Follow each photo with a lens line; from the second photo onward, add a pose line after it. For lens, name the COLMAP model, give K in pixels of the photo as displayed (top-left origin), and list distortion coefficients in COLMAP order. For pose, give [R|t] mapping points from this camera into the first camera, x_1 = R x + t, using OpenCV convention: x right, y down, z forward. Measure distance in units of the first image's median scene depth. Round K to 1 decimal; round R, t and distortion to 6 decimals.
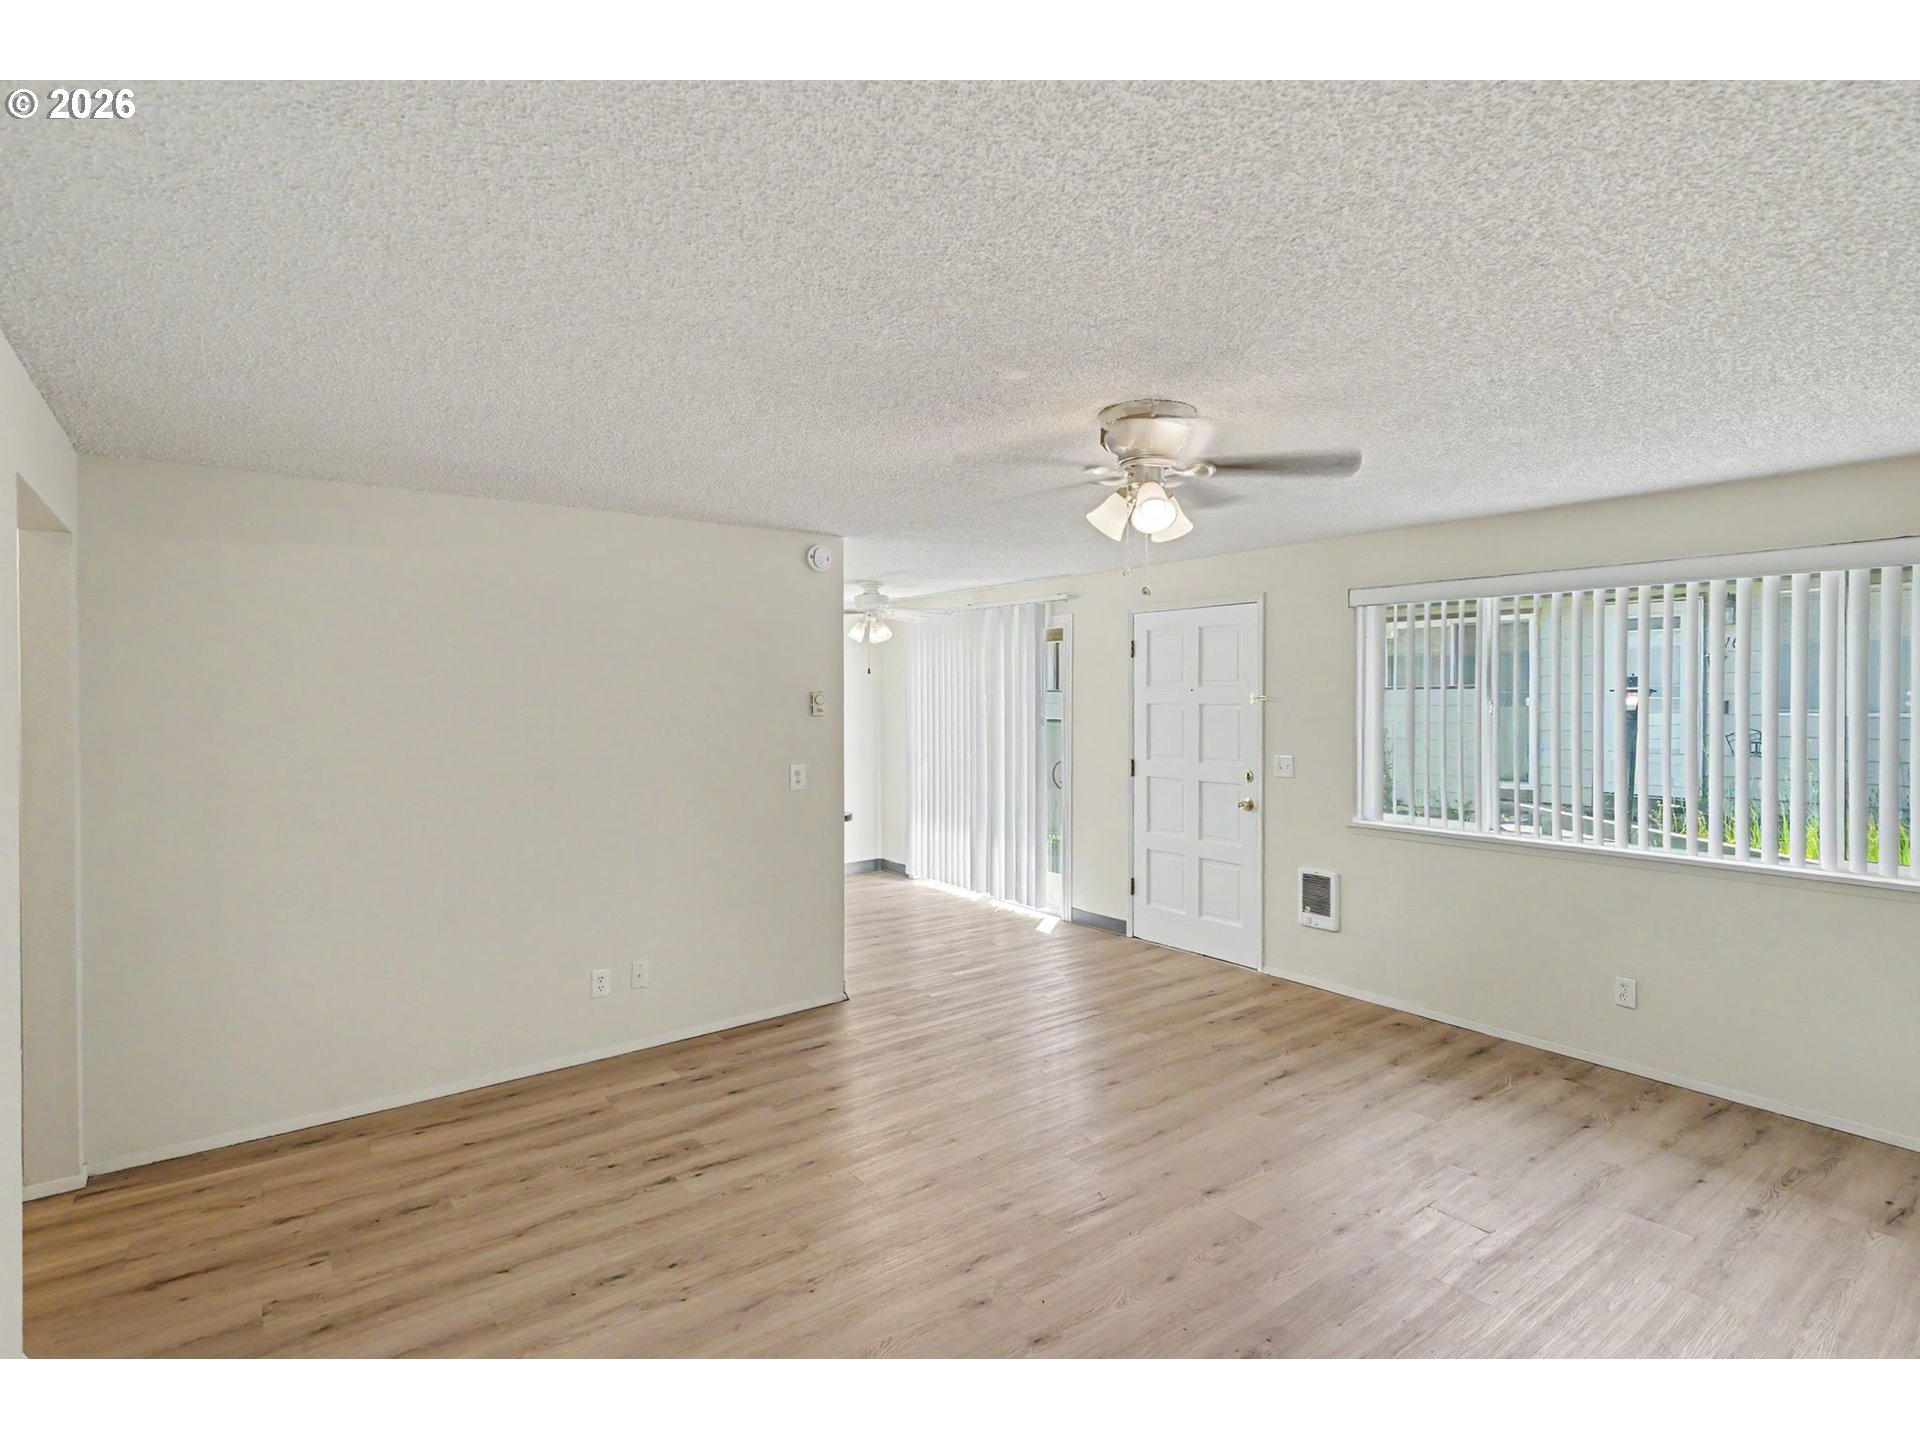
lens RADIAL K [[960.3, 0, 962.3], [0, 960.3, 700.2], [0, 0, 1]] dist [-0.027112, -0.000563]
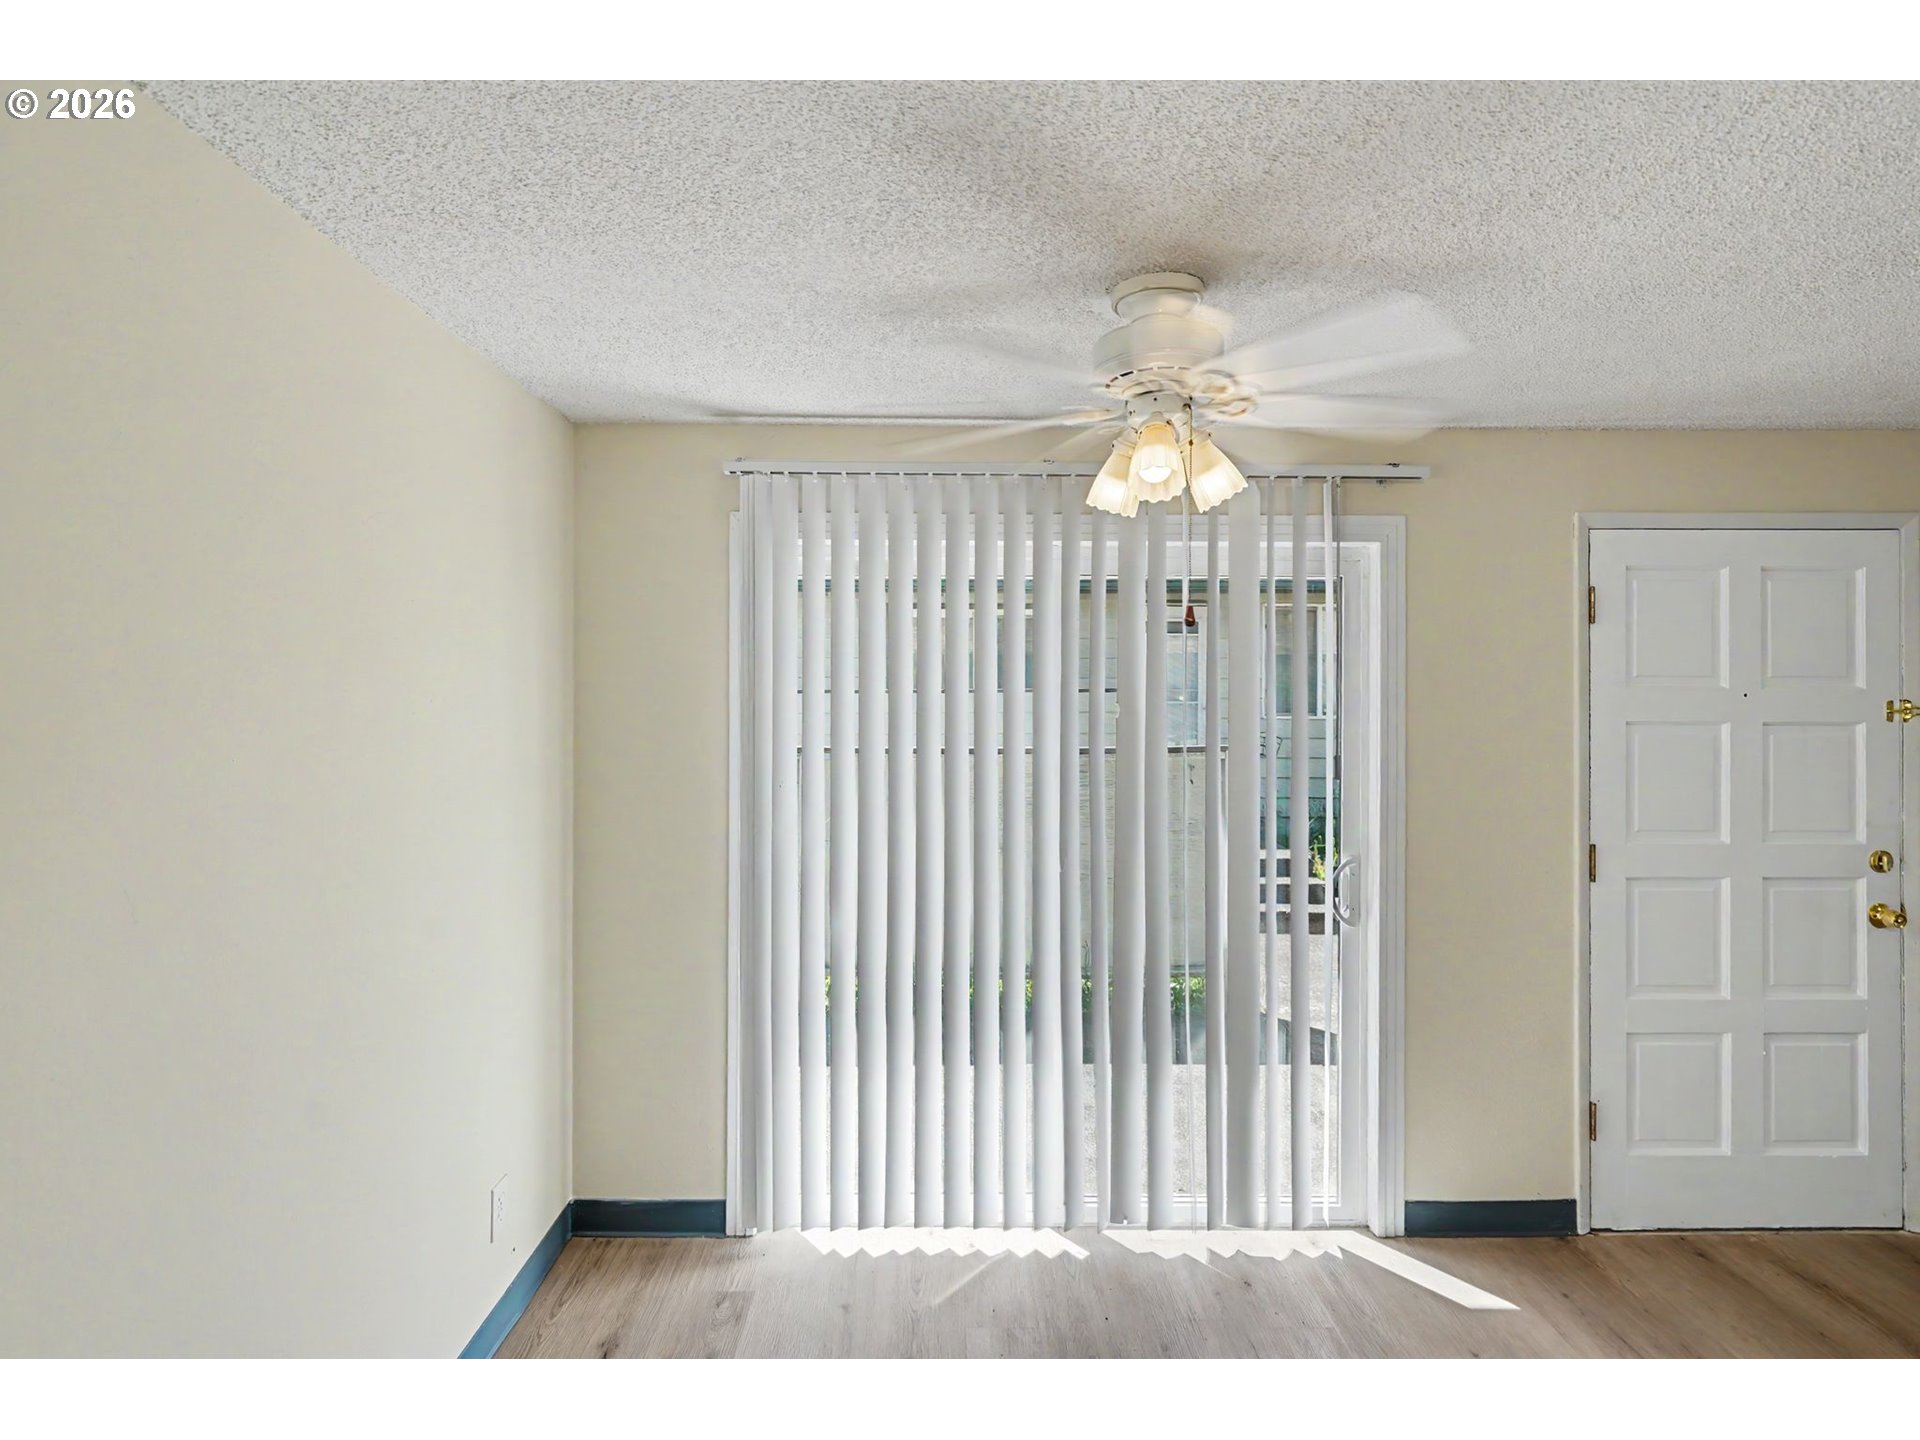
lens RADIAL K [[959.7, 0, 961.3], [0, 959.7, 697.2], [0, 0, 1]] dist [0.004265, -0.000926]
pose [[0.607183, -0.005790, 0.794541, -0.410931], [0.010462, 0.999945, -0.000708, -0.014295], [-0.794493, 0.008742, 0.607210, 1.047899]]
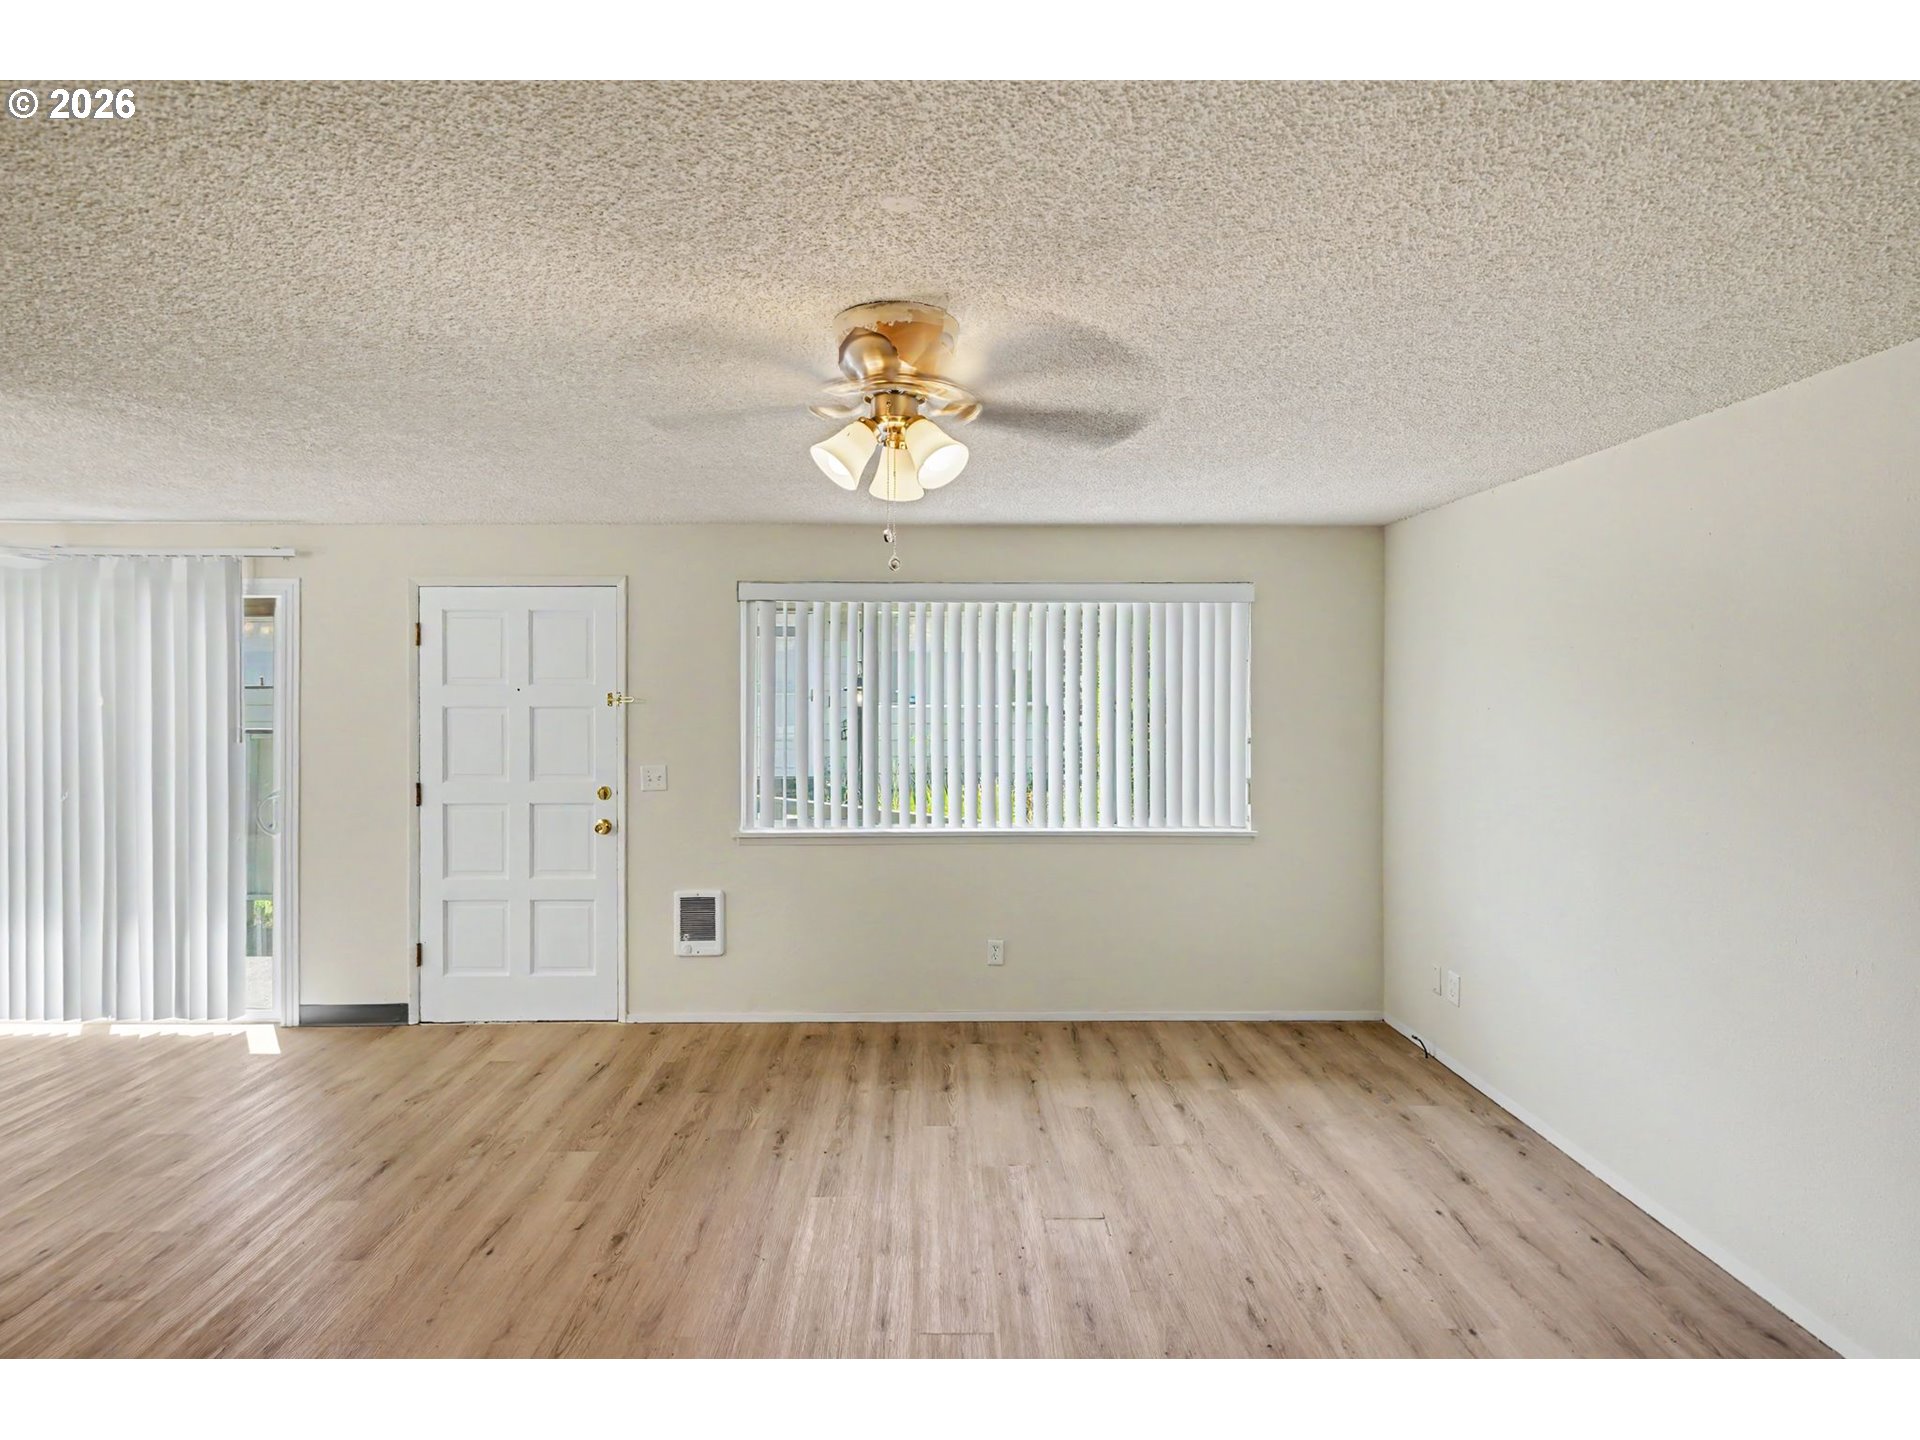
lens RADIAL K [[959.7, 0, 961.3], [0, 959.7, 697.2], [0, 0, 1]] dist [0.004265, -0.000926]
pose [[0.591557, -0.004569, 0.806250, -0.188650], [0.005127, 0.999985, 0.001905, -0.004087], [-0.806247, 0.003007, 0.591571, 0.242928]]
